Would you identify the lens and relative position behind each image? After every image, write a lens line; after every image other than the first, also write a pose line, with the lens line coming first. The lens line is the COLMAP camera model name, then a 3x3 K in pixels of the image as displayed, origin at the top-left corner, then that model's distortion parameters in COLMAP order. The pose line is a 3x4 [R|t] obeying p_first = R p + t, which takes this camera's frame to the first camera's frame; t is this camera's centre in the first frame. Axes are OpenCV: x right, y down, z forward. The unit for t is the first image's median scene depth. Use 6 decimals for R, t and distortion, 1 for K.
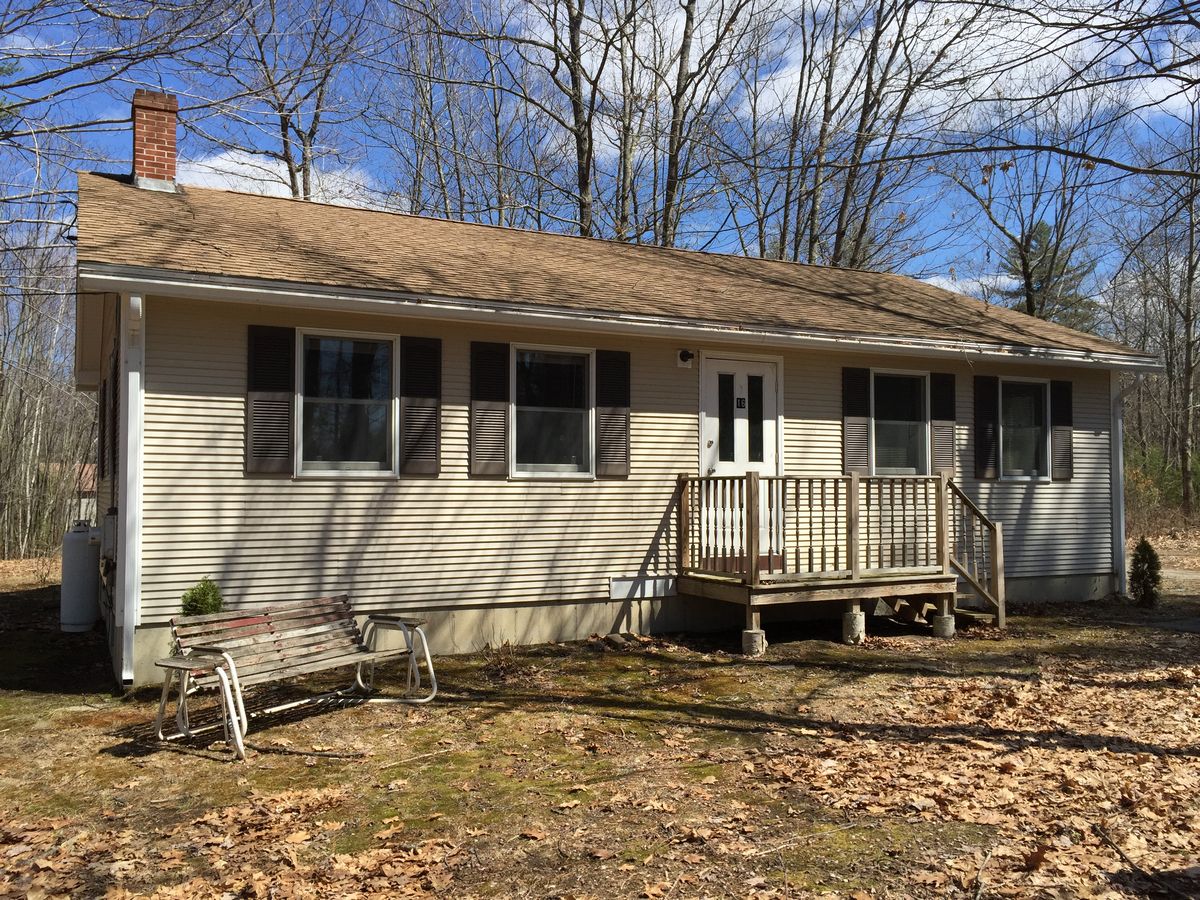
lens RADIAL K [[1027.7, 0, 600.0], [0, 1027.7, 450.0], [0, 0, 1]] dist [0.087825, -0.114642]
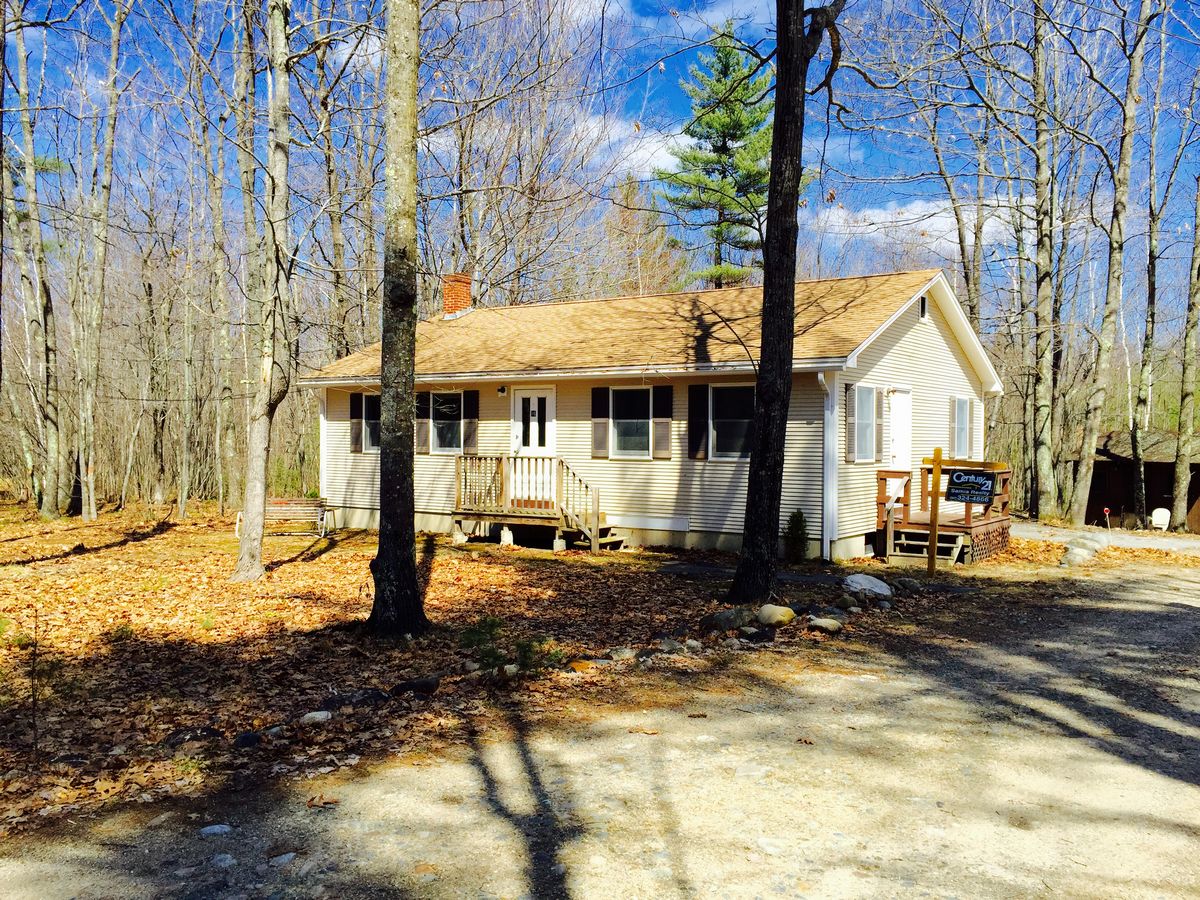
lens RADIAL K [[1020.9, 0, 598.4], [0, 1020.9, 453.8], [0, 0, 1]] dist [0.086700, -0.107298]
pose [[0.468124, -0.000329, -0.883663, 1.817036], [0.003177, 0.999994, 0.001311, 0.022332], [0.883657, -0.003421, 0.468122, 0.291150]]
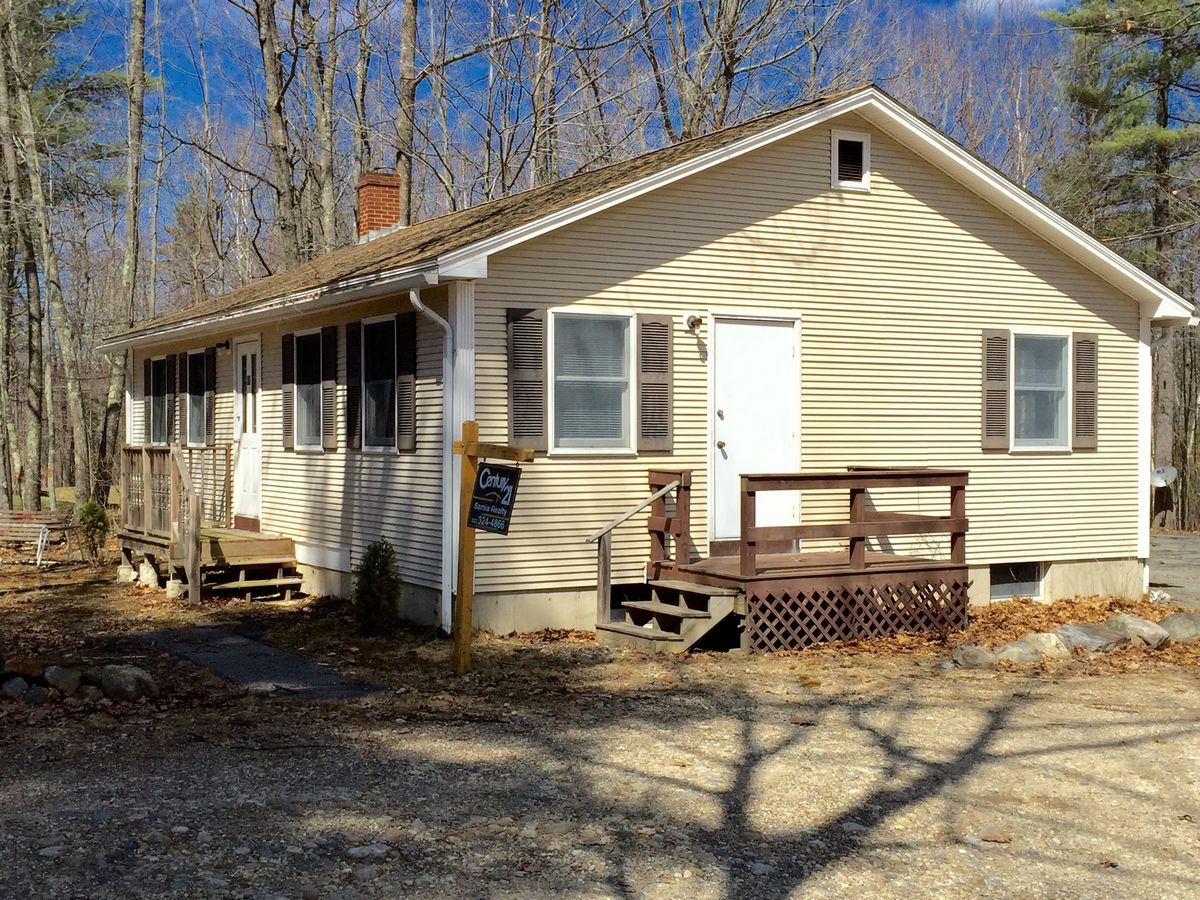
lens RADIAL K [[1507.7, 0, 600.0], [0, 1507.7, 450.0], [0, 0, 1]] dist [0.071418, -0.045793]
pose [[0.043905, -0.008474, -0.999000, 1.865709], [0.003856, 0.999958, -0.008313, 0.046681], [0.999028, -0.003487, 0.043936, 1.367412]]
